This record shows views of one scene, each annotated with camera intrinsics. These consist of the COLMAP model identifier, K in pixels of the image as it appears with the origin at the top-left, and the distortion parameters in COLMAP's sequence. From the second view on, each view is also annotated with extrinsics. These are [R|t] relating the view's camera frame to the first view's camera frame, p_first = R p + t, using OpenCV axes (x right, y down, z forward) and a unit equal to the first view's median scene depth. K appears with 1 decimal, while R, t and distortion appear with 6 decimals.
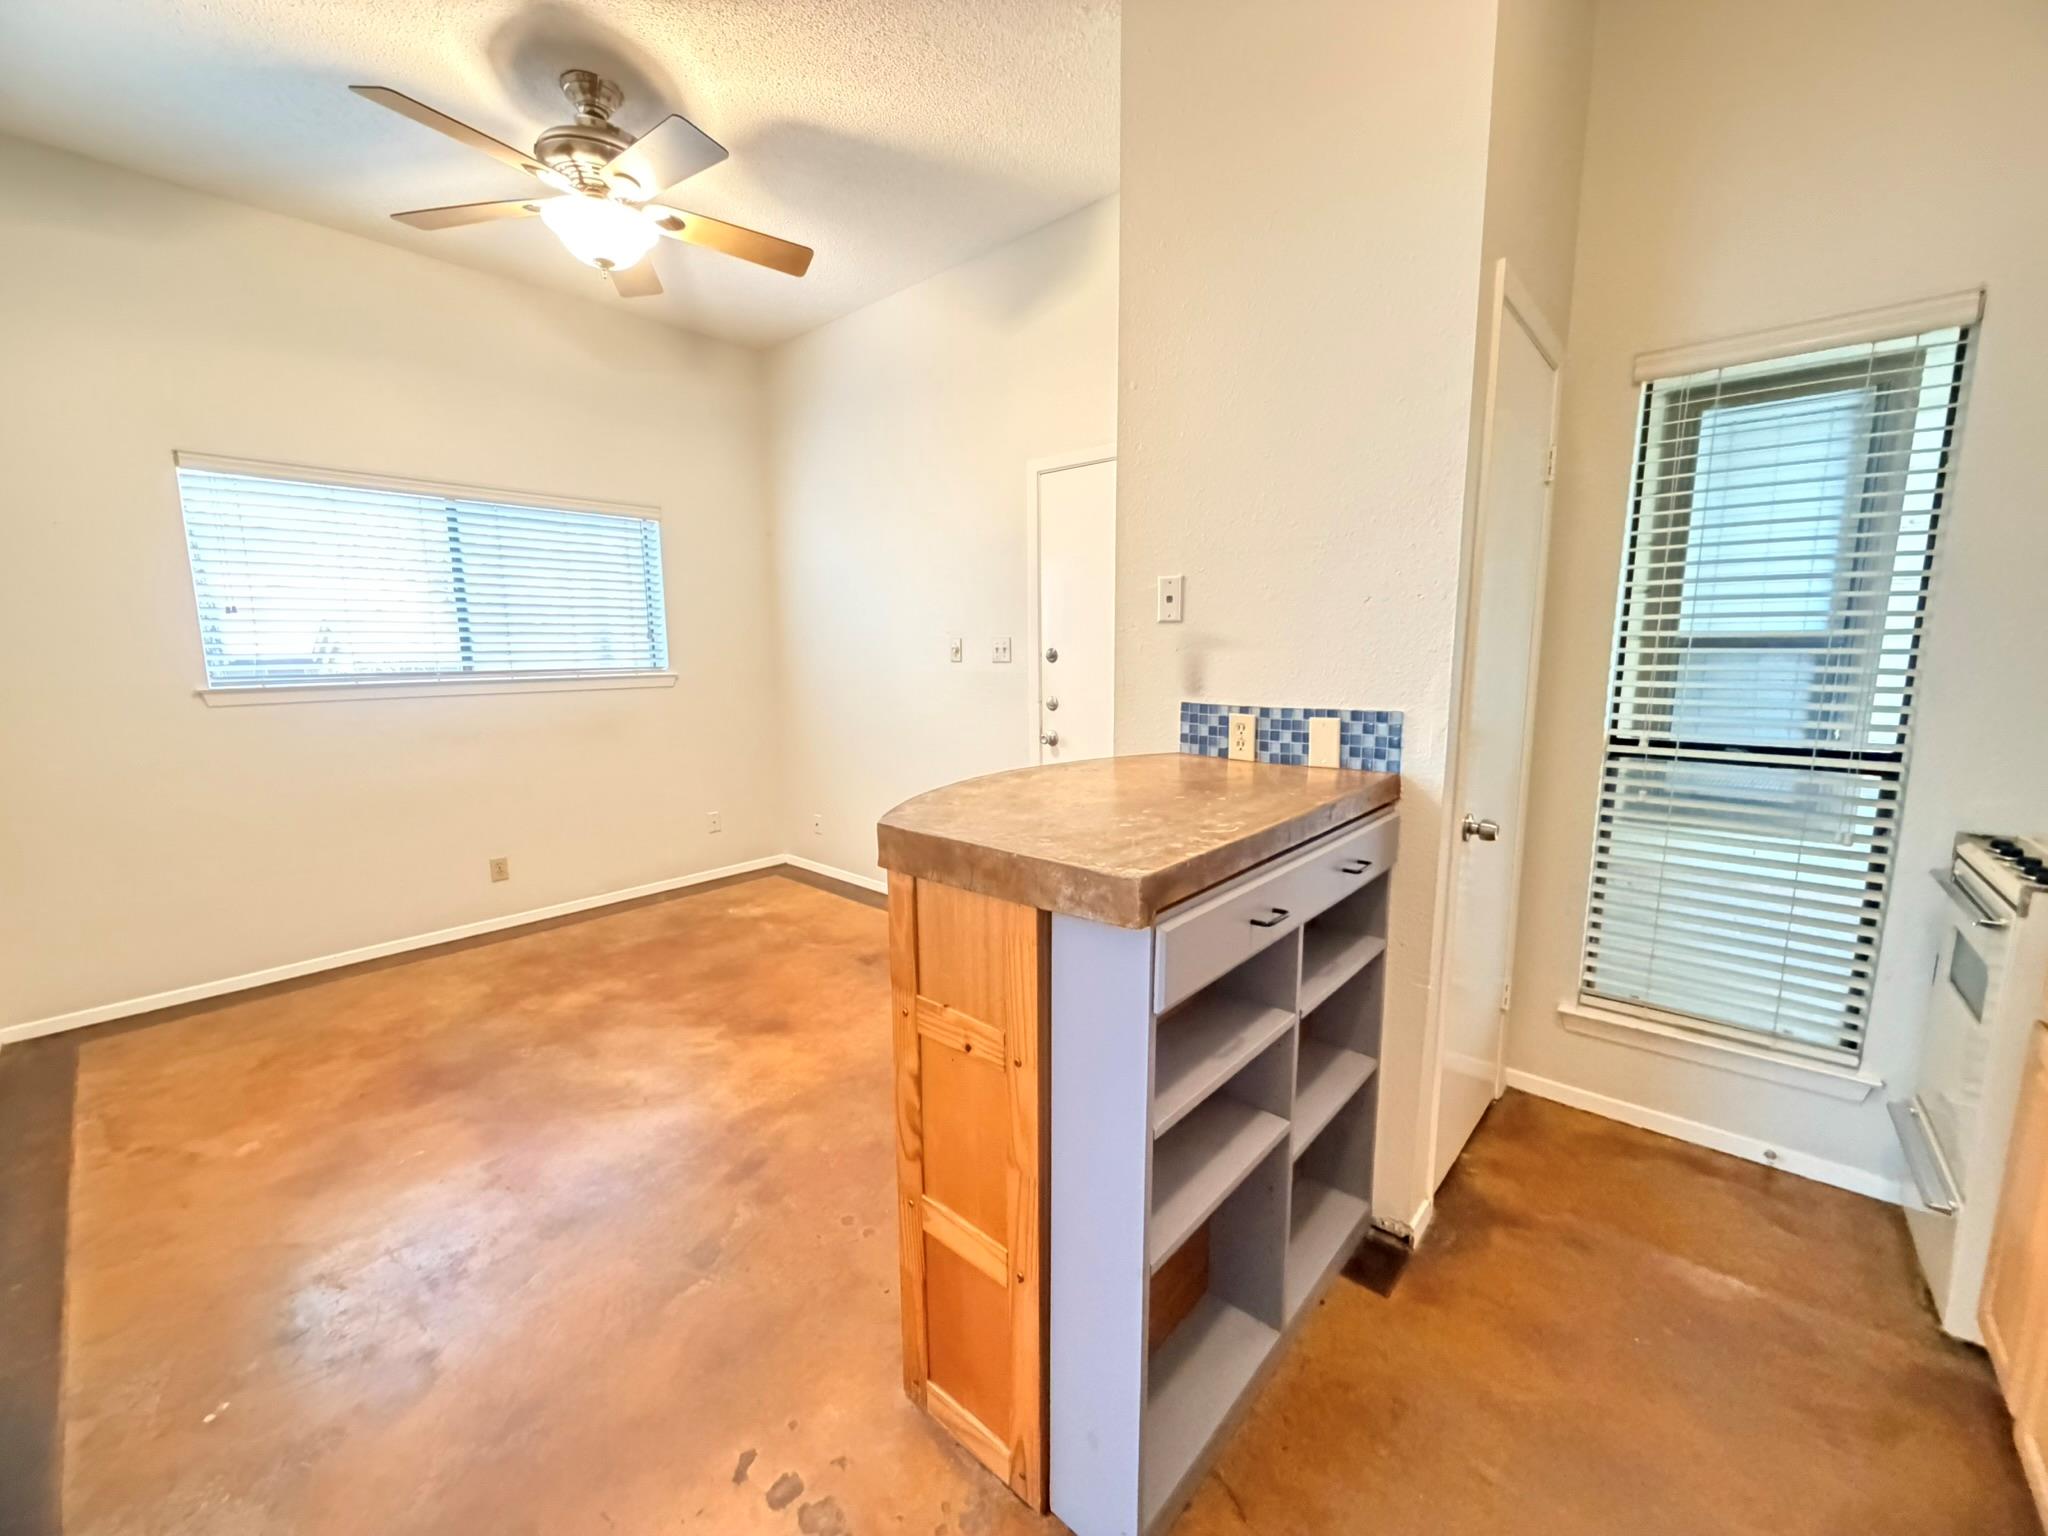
lens RADIAL K [[816.3, 0, 1017.7], [0, 816.3, 764.4], [0, 0, 1]] dist [-0.001448, 0.001003]
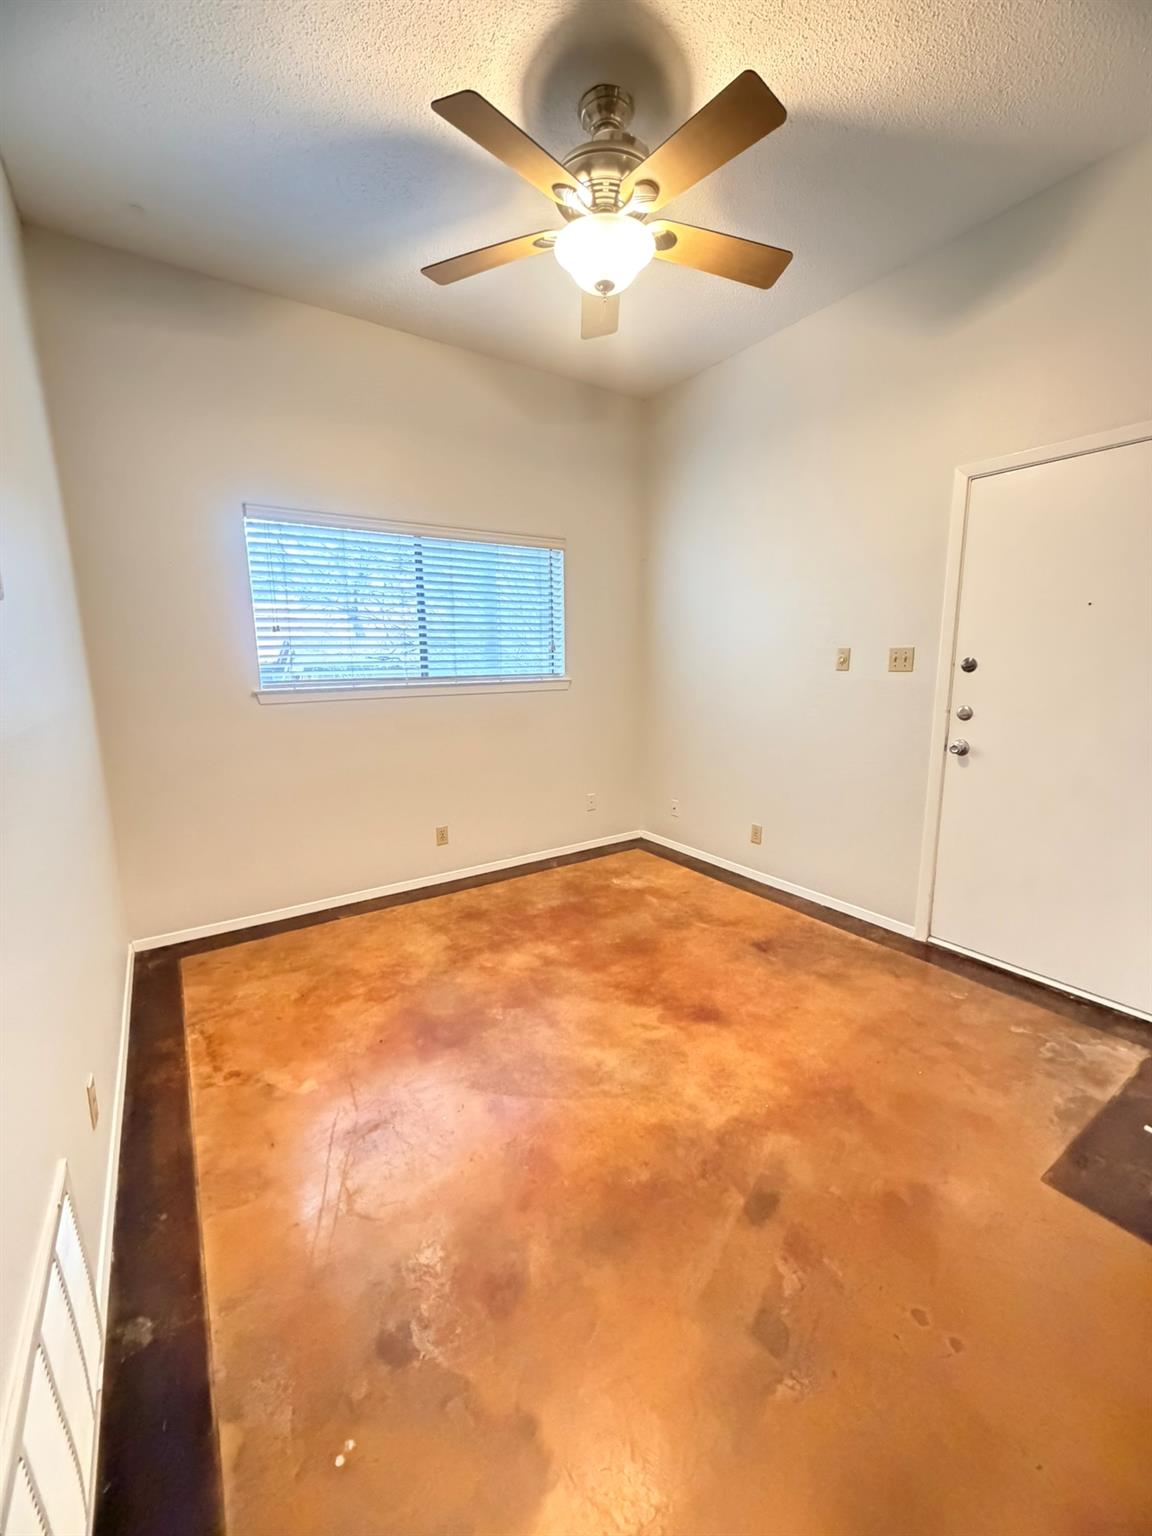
lens RADIAL K [[612.2, 0, 576.9], [0, 612.2, 763.0], [0, 0, 1]] dist [-0.001448, 0.001003]
pose [[0.969609, 0.039866, -0.241390, -0.305704], [-0.032079, 0.998833, 0.036108, -0.033664], [0.242548, -0.027267, 0.969756, 0.205099]]
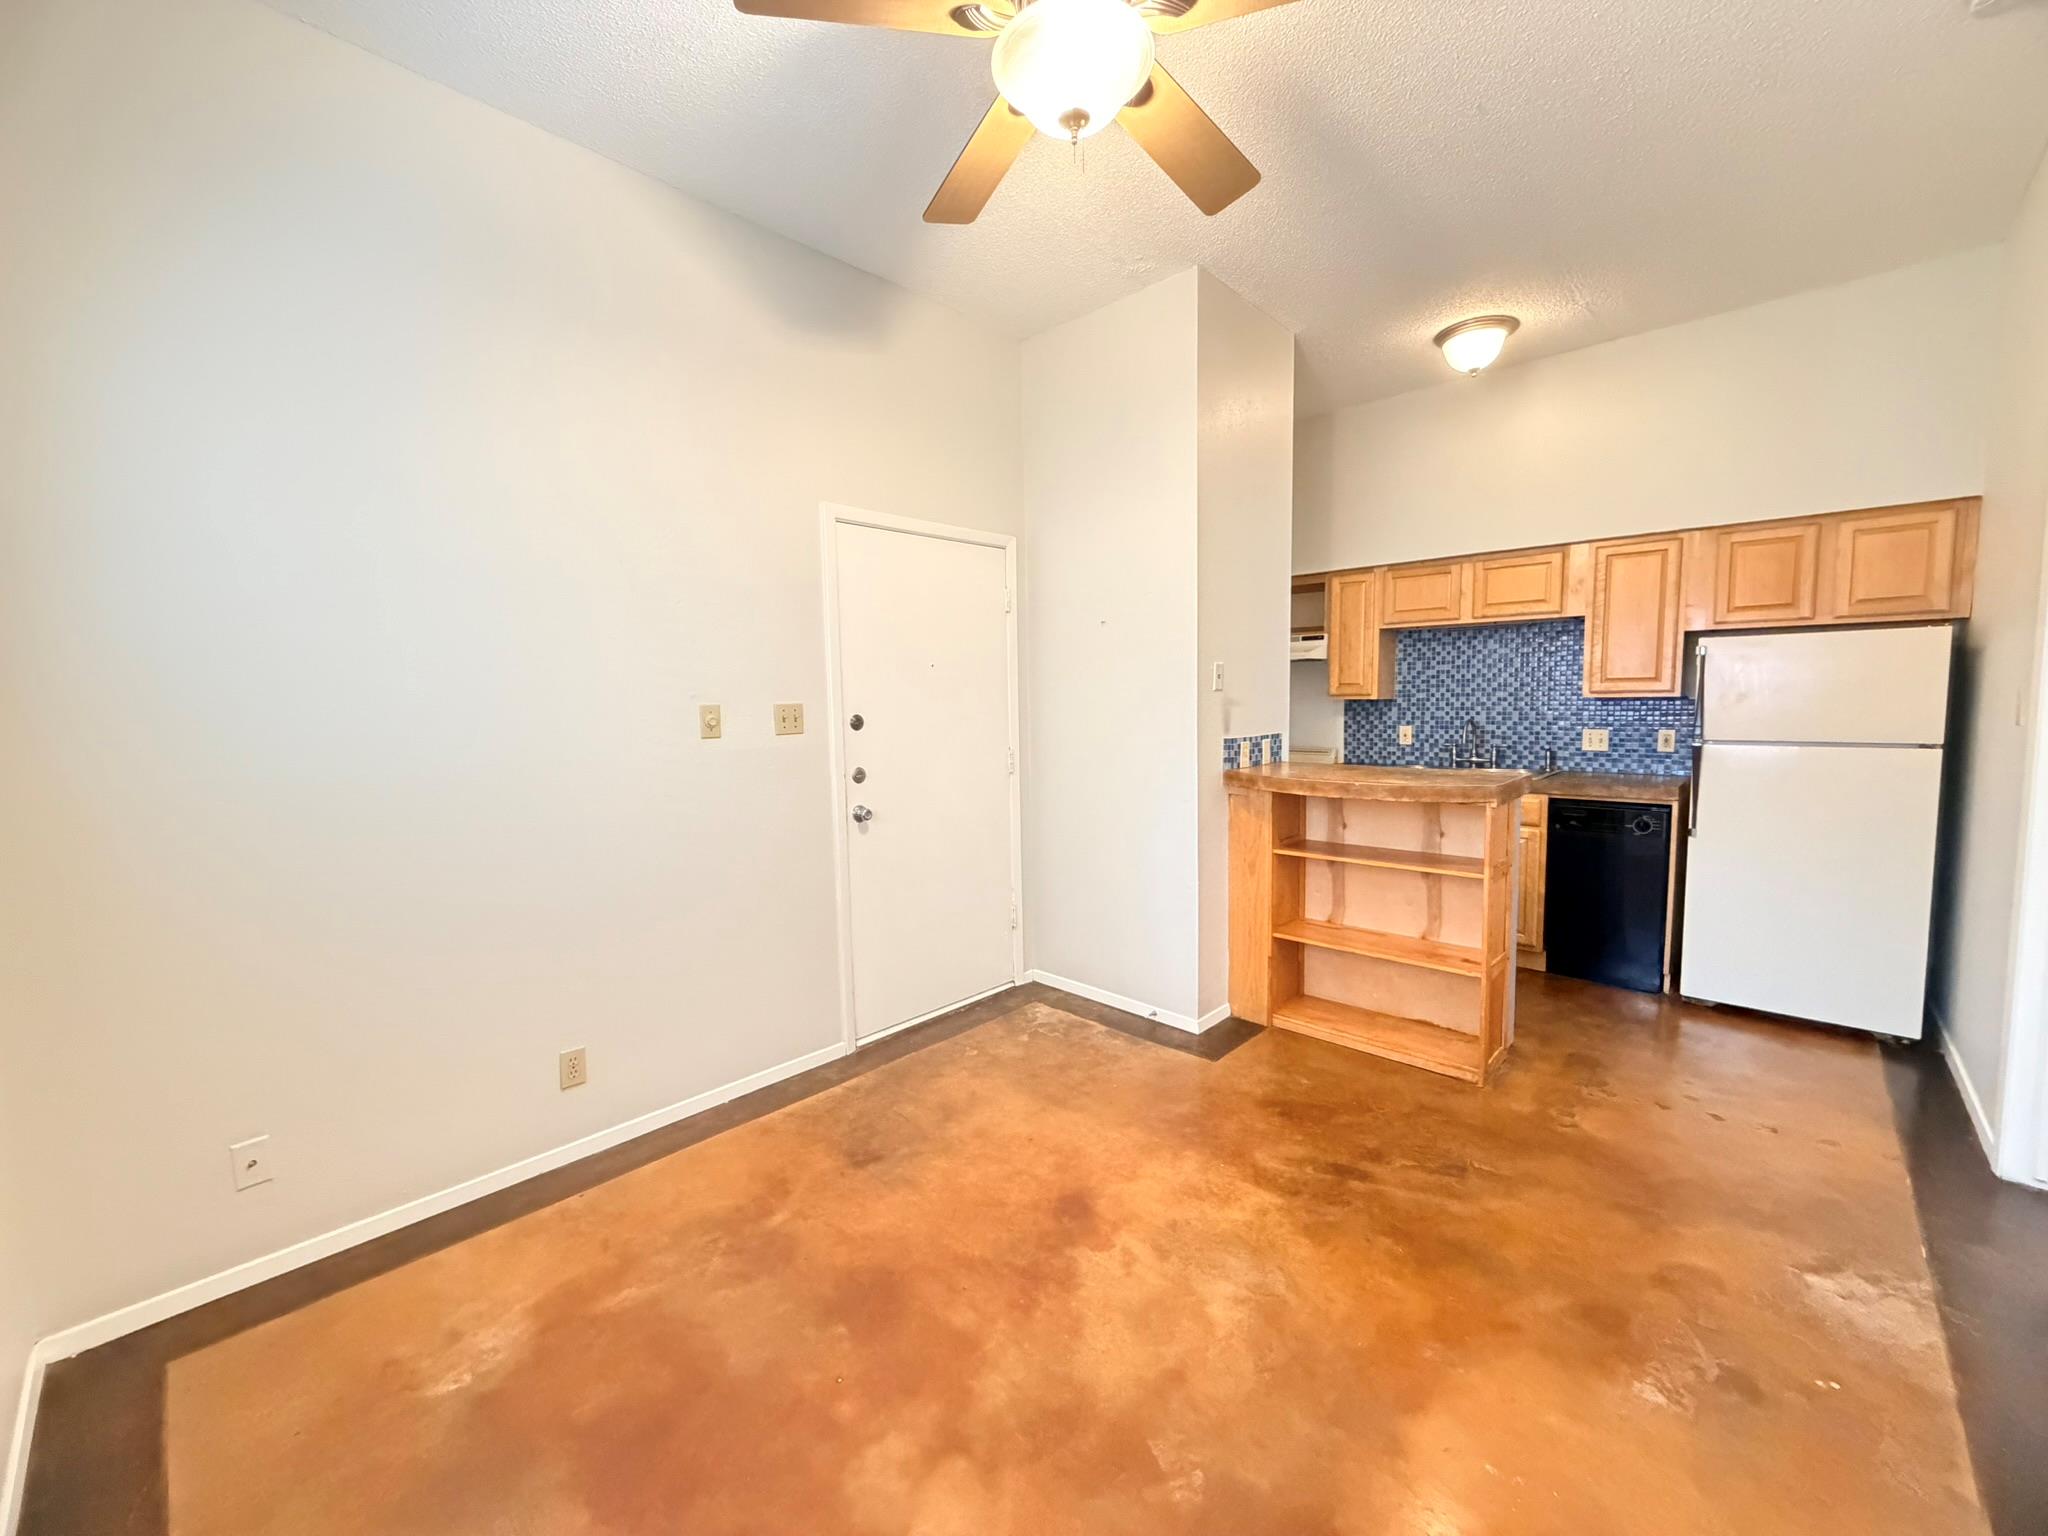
lens RADIAL K [[816.3, 0, 1017.7], [0, 816.3, 764.4], [0, 0, 1]] dist [-0.001448, 0.001003]
pose [[0.031613, -0.075945, 0.996611, -1.106809], [0.161641, 0.984372, 0.069885, -0.157709], [-0.986343, 0.158884, 0.043395, 1.023926]]
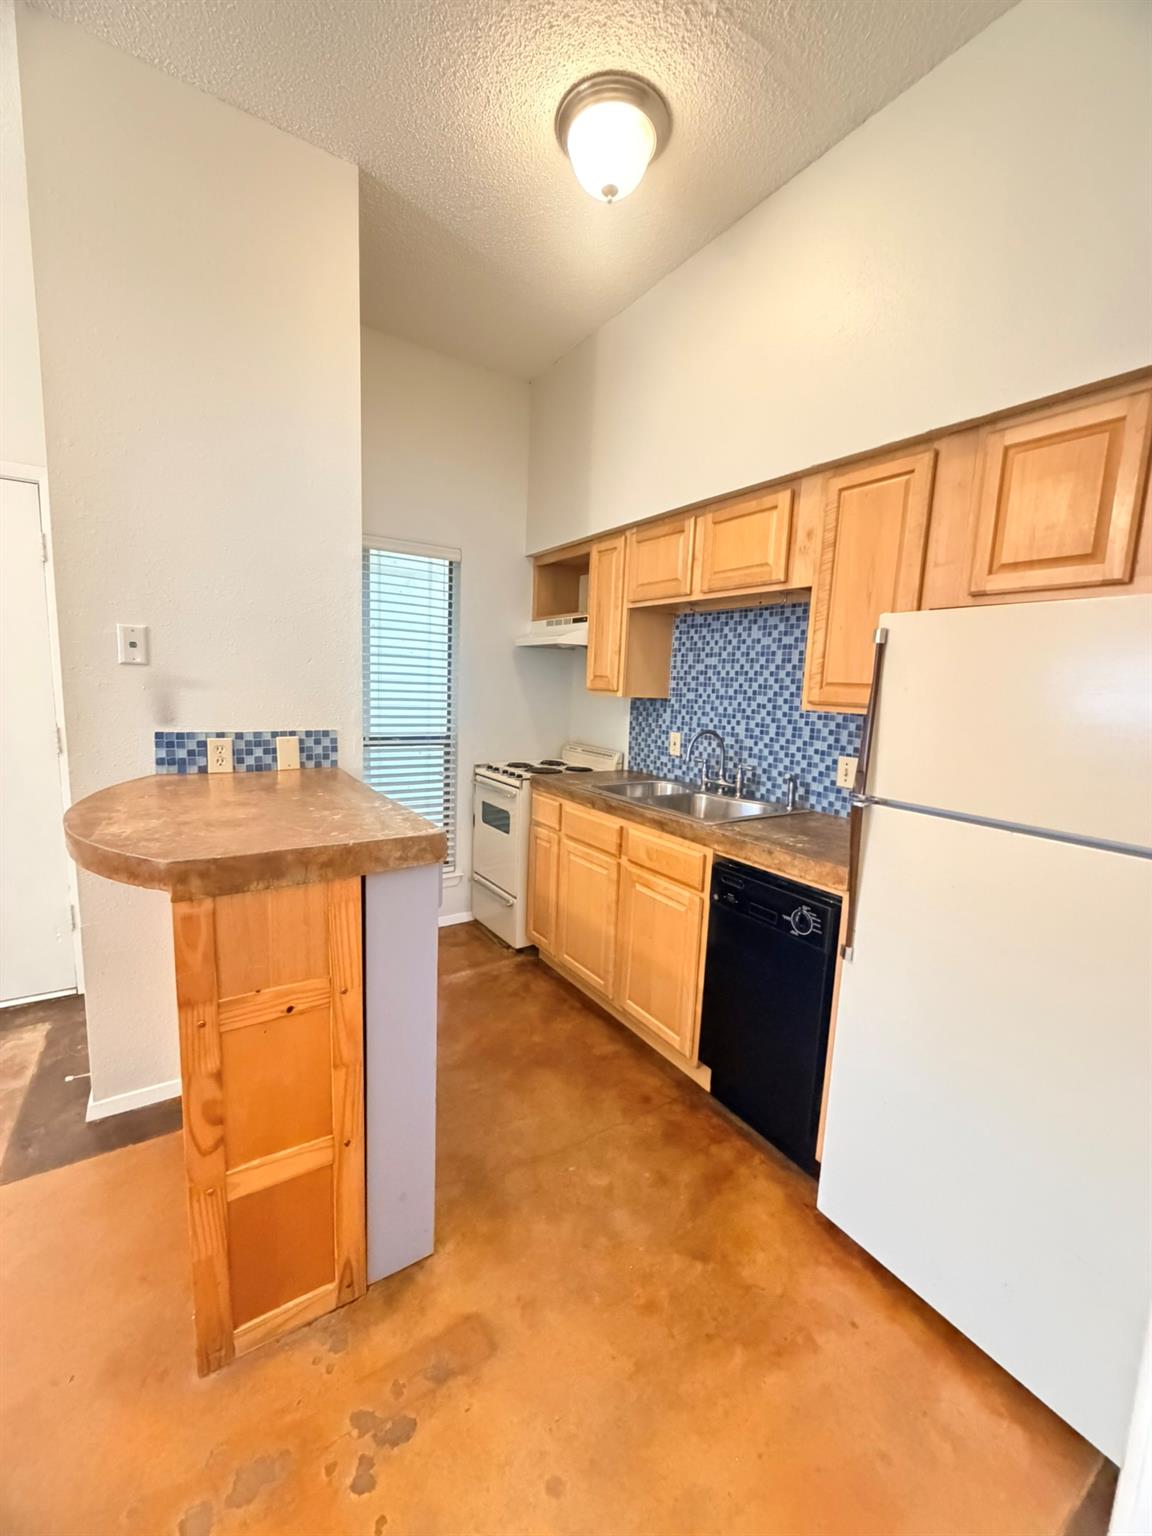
lens RADIAL K [[612.2, 0, 576.9], [0, 612.2, 763.0], [0, 0, 1]] dist [-0.001448, 0.001003]
pose [[0.256952, -0.109510, 0.960199, -0.385168], [0.100443, 0.991205, 0.086167, -0.035448], [-0.961190, 0.074305, 0.265692, 0.129134]]
